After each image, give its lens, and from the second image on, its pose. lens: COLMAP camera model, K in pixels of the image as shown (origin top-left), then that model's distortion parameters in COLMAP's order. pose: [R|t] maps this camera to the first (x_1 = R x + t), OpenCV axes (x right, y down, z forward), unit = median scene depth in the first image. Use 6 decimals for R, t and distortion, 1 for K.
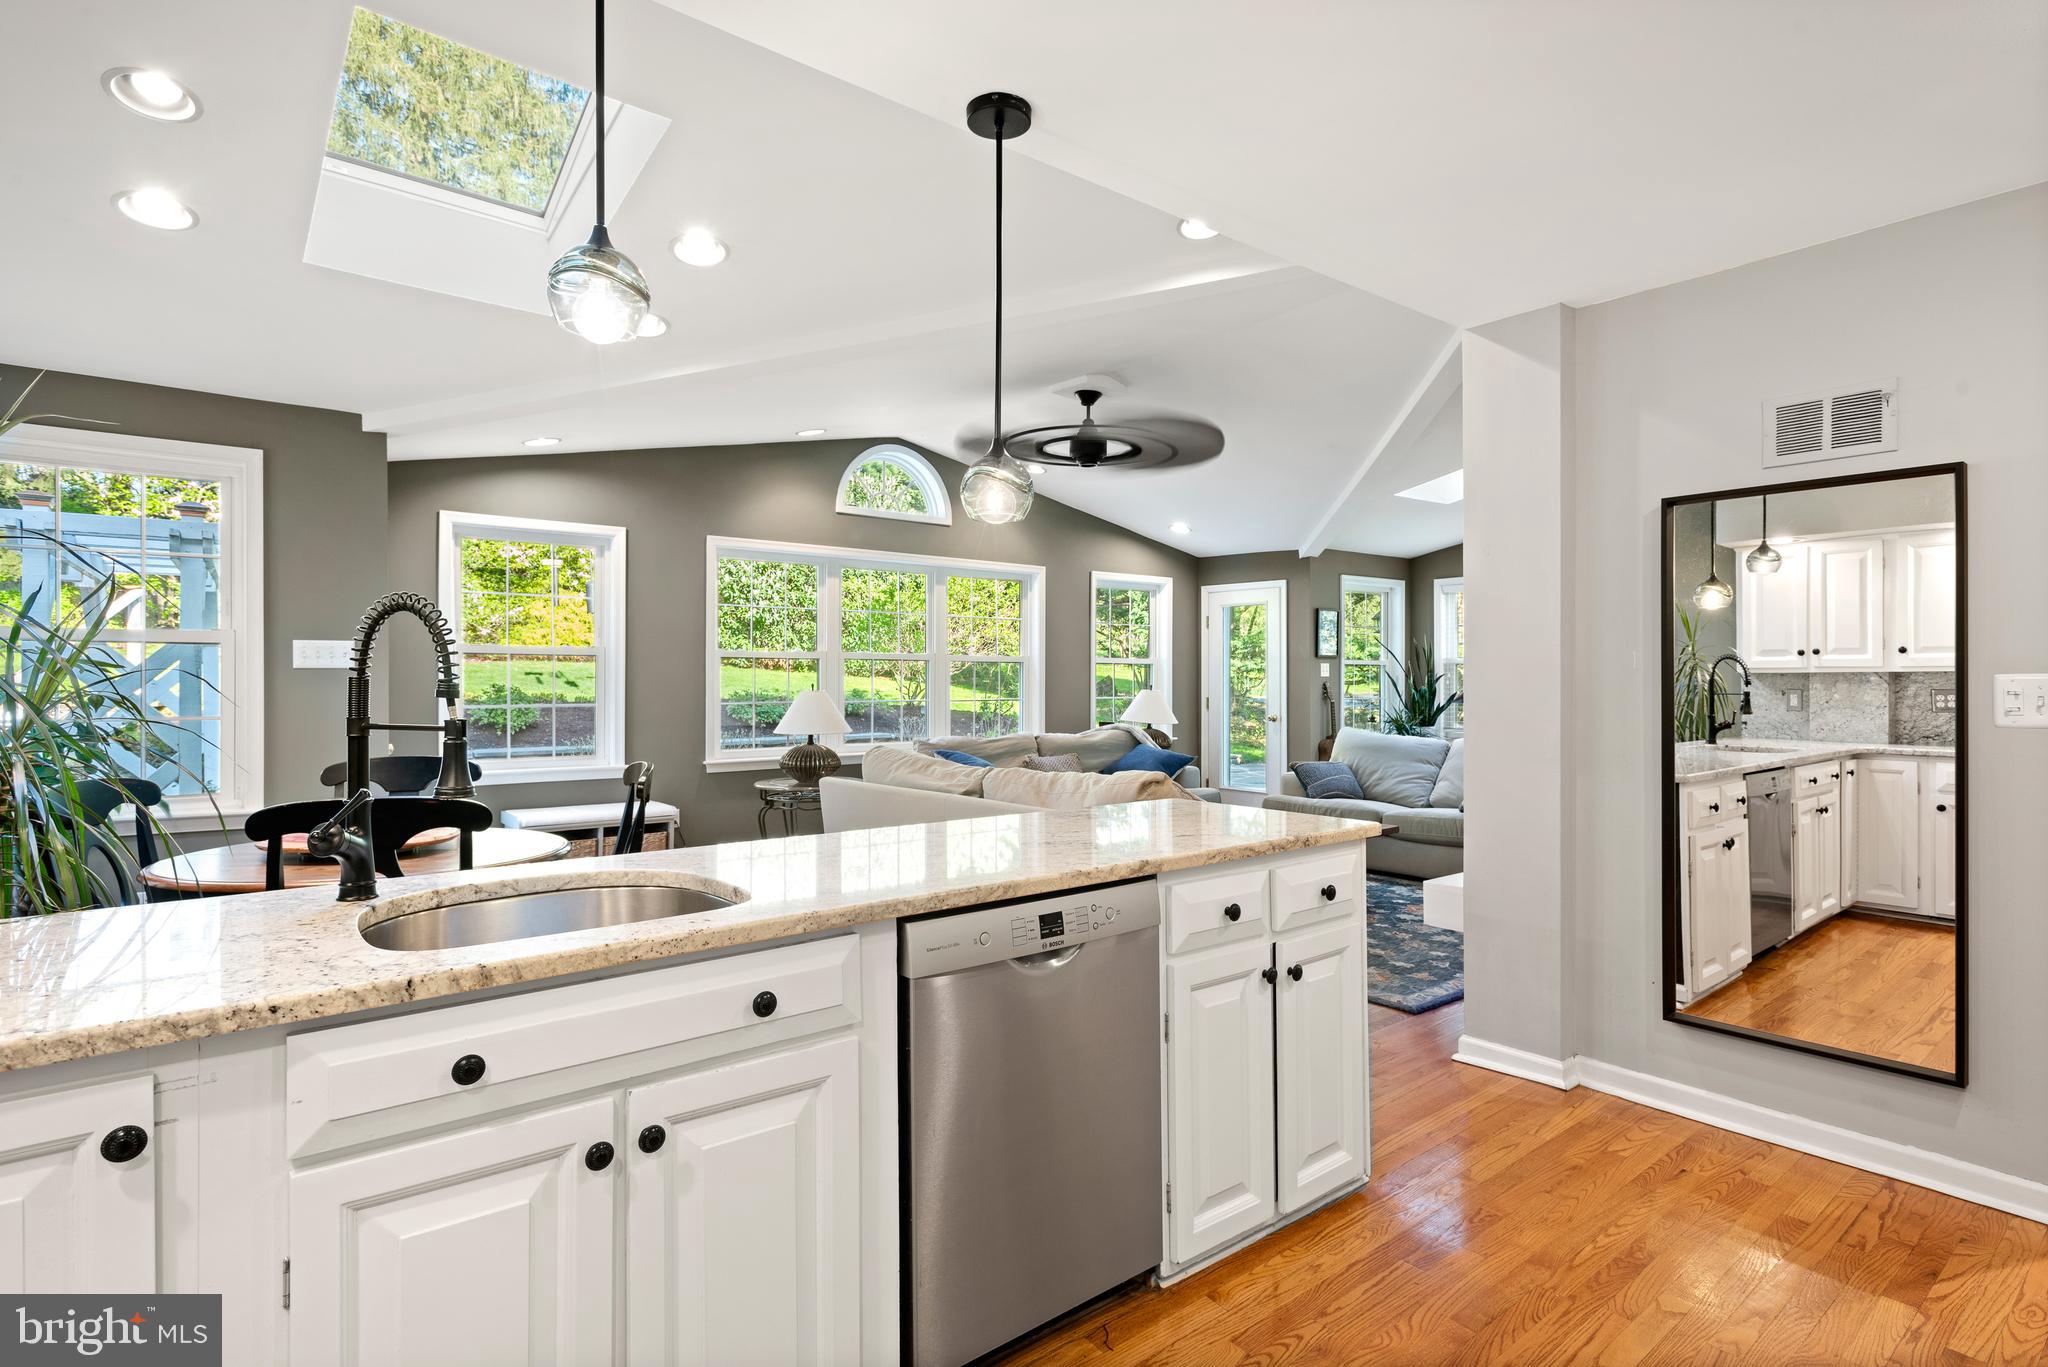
lens RADIAL K [[1027.6, 0, 1029.4], [0, 1027.6, 678.0], [0, 0, 1]] dist [0.004360, 0.000312]
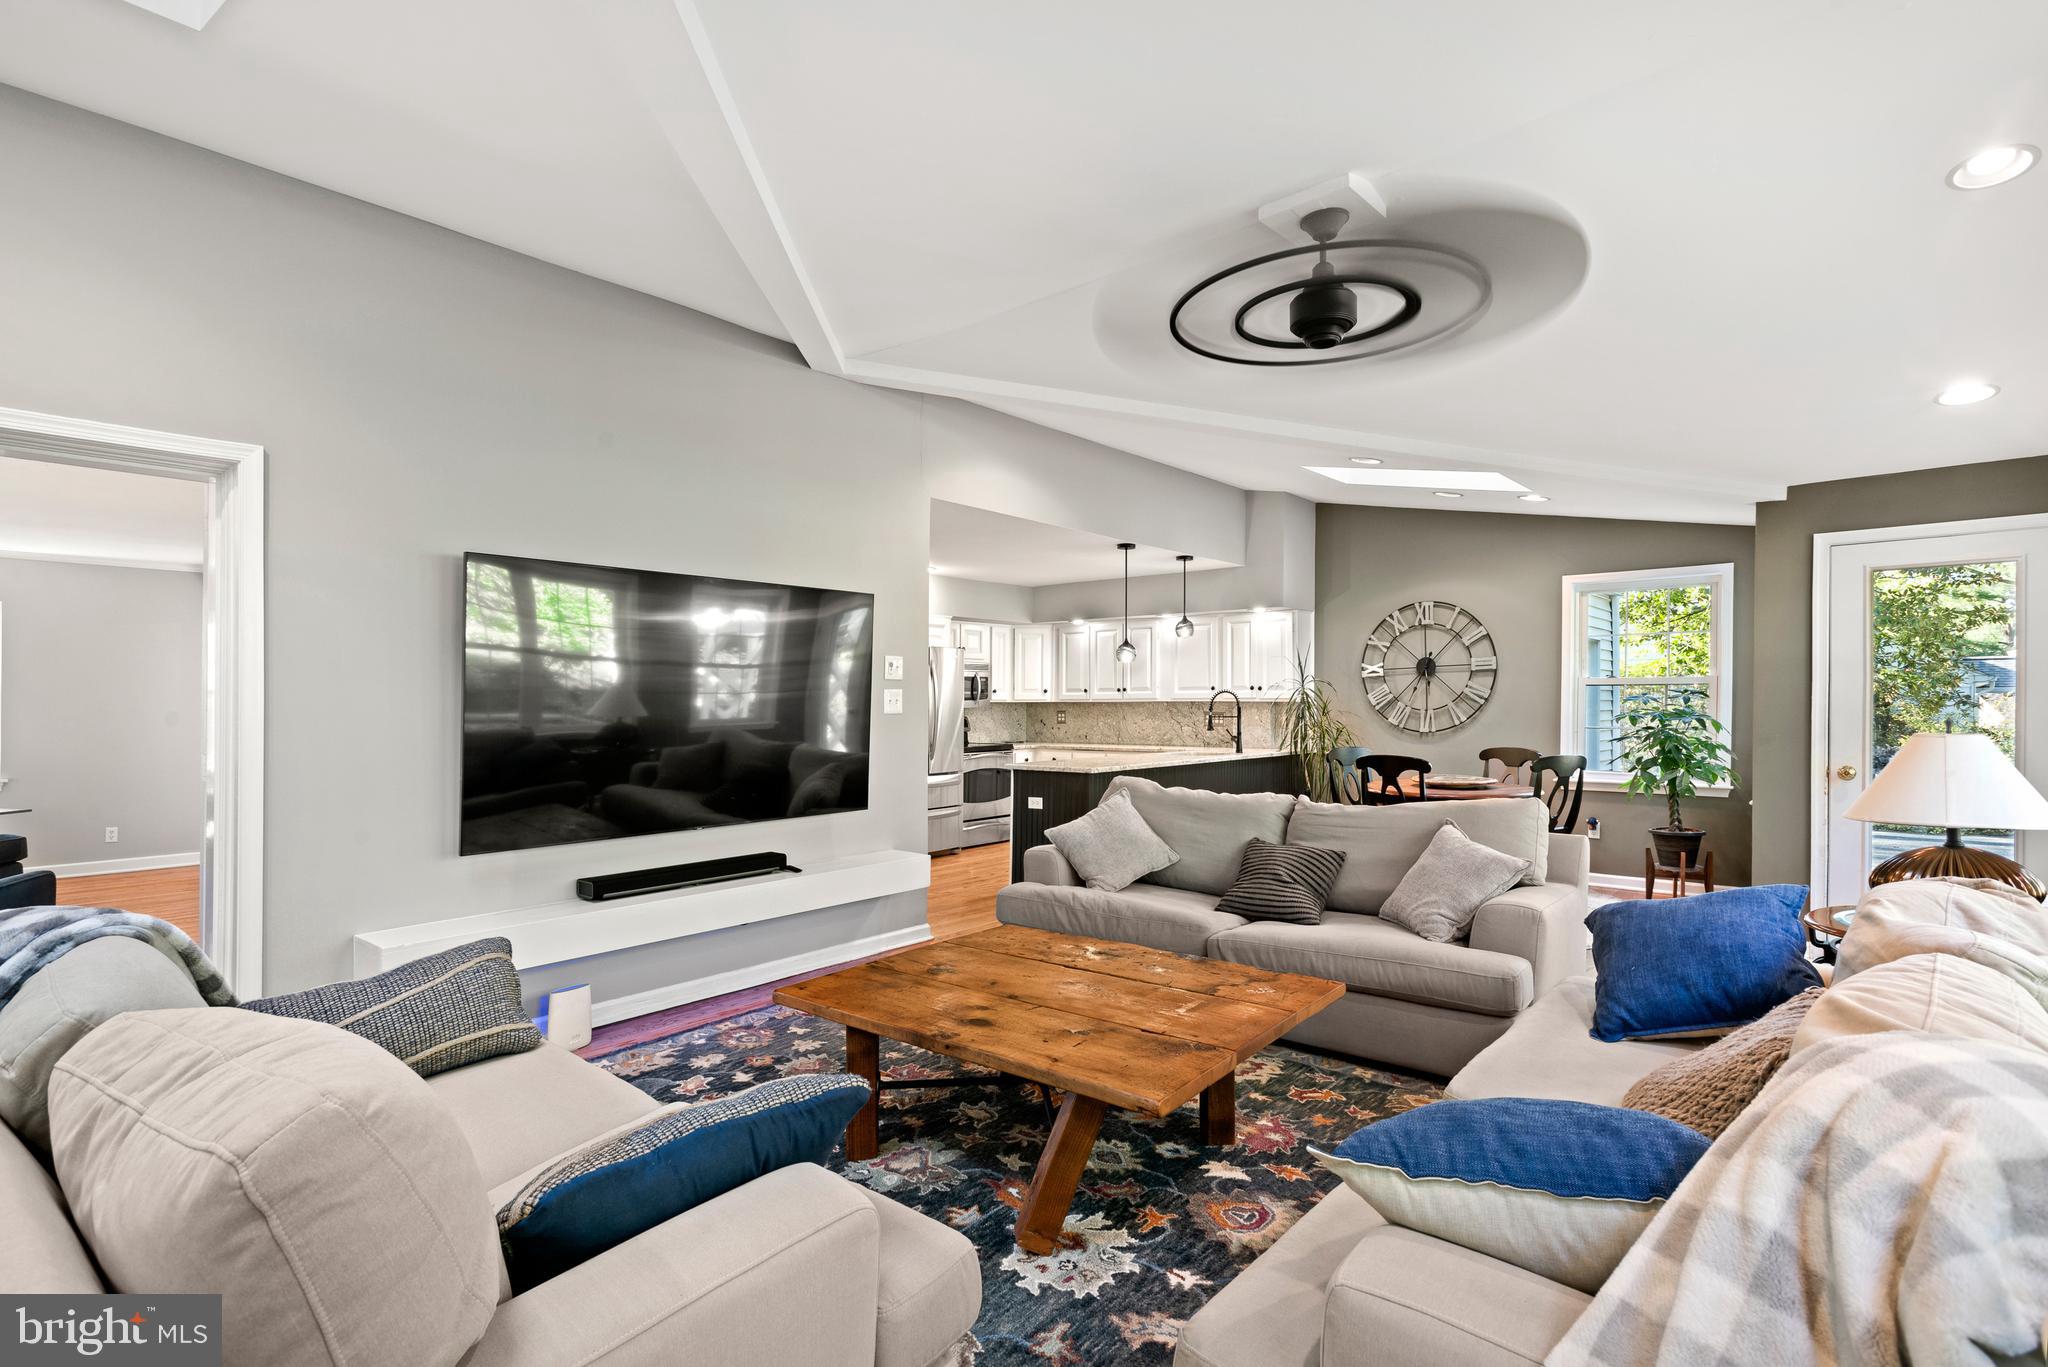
lens RADIAL K [[991.5, 0, 1022.4], [0, 991.5, 686.7], [0, 0, 1]] dist [0.009675, -0.000679]
pose [[-0.985133, -0.000870, -0.171790, 0.256380], [0.002544, 0.999804, -0.019652, -0.001323], [0.171773, -0.019797, -0.984938, 1.218134]]
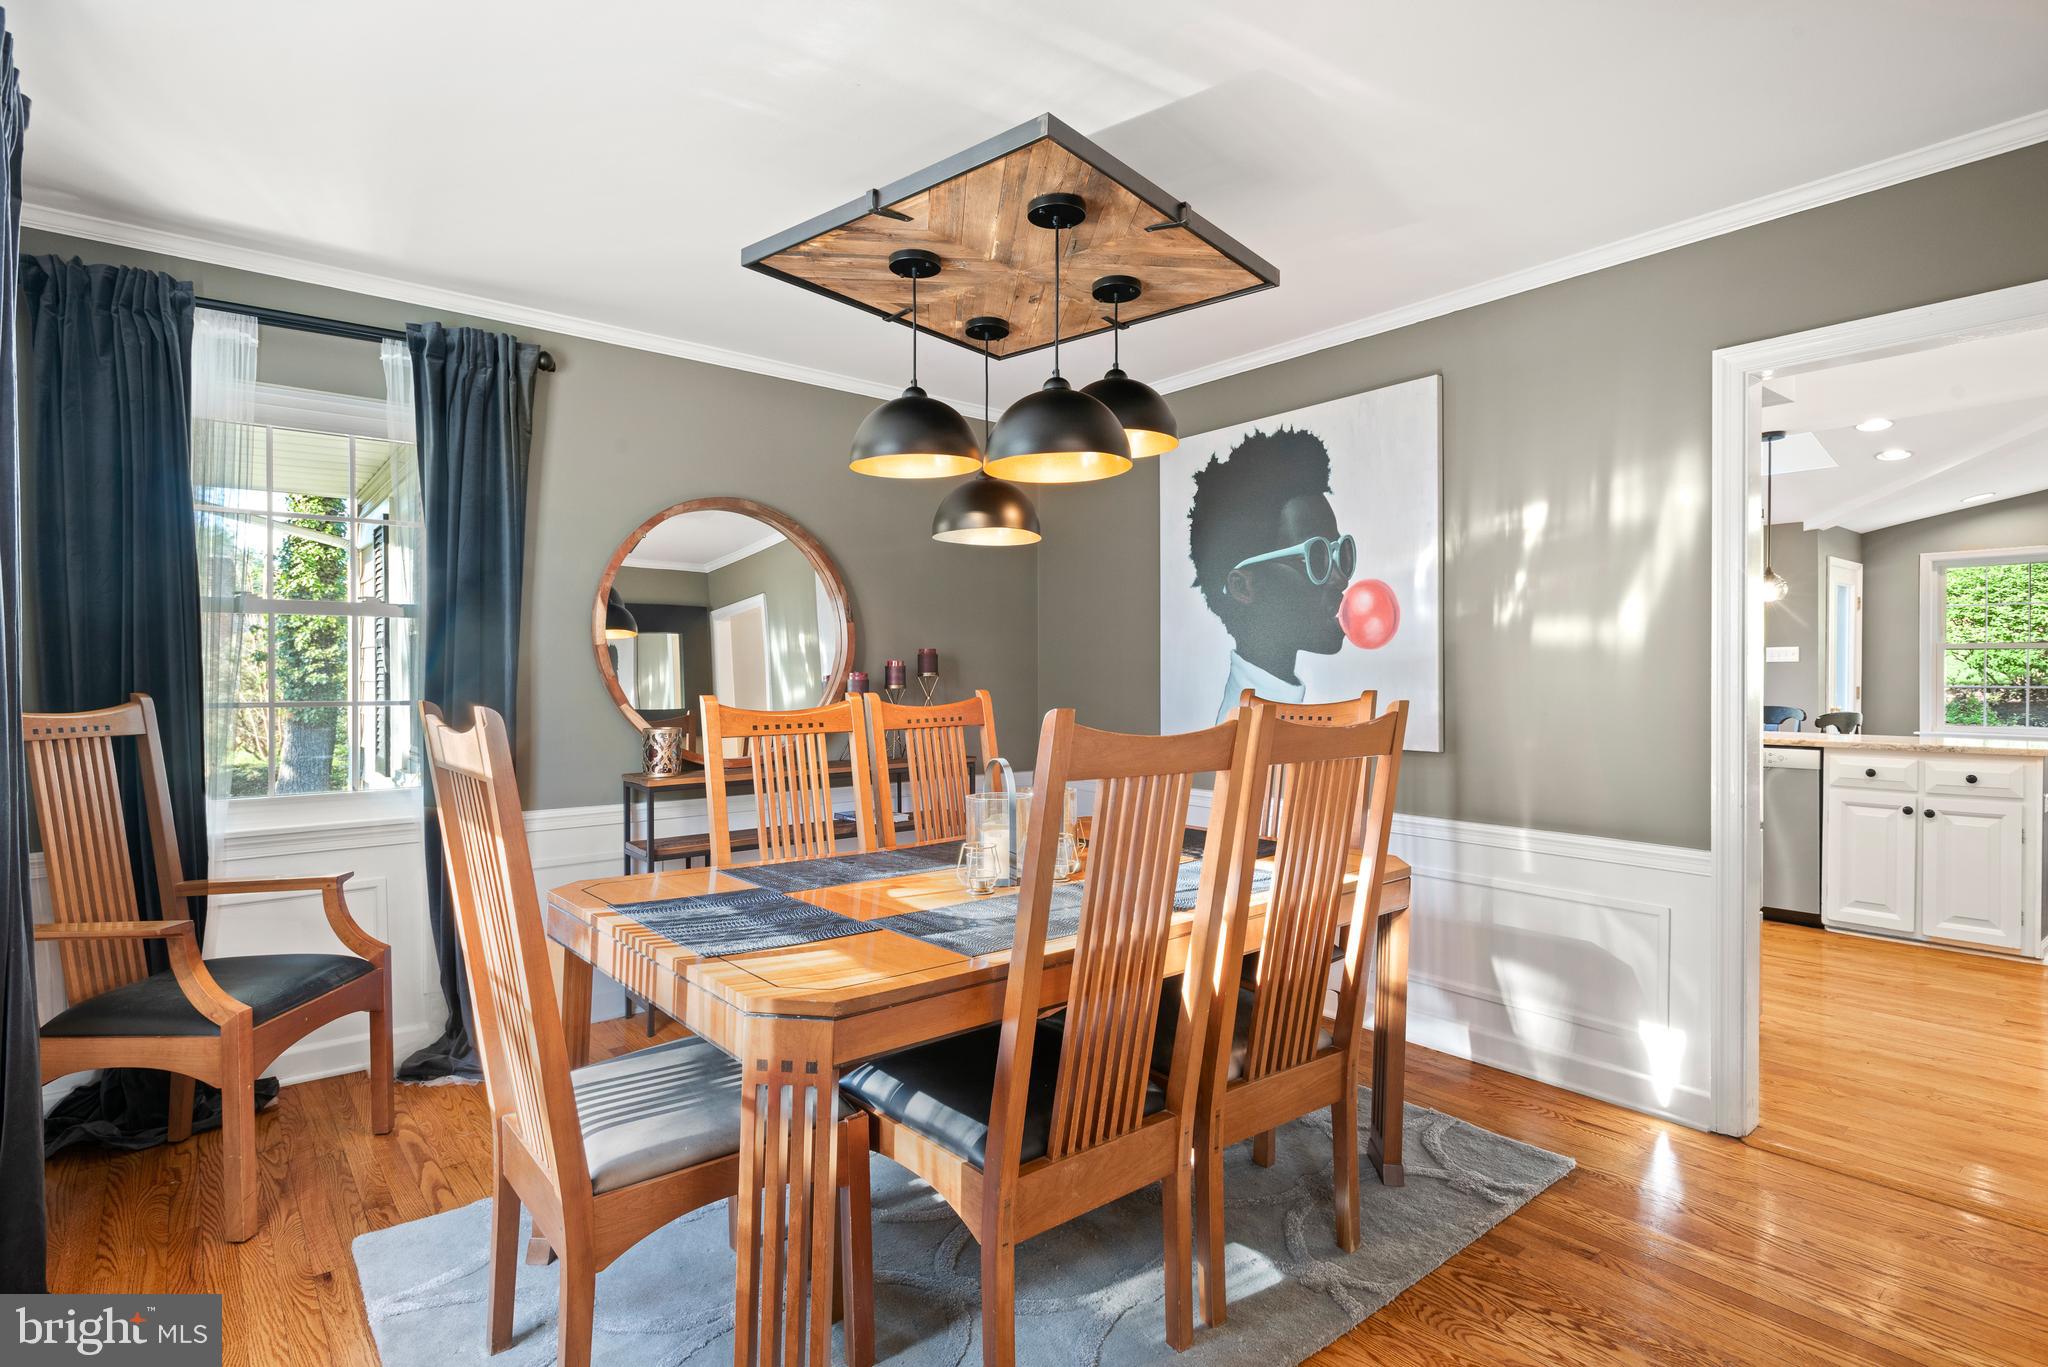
lens RADIAL K [[1027.6, 0, 1029.4], [0, 1027.6, 678.0], [0, 0, 1]] dist [0.004360, 0.000312]
pose [[0.012596, 0.001916, -0.999919, 0.689612], [0.004939, 0.999986, 0.001978, 0.005251], [0.999908, -0.004964, 0.012586, -0.229249]]
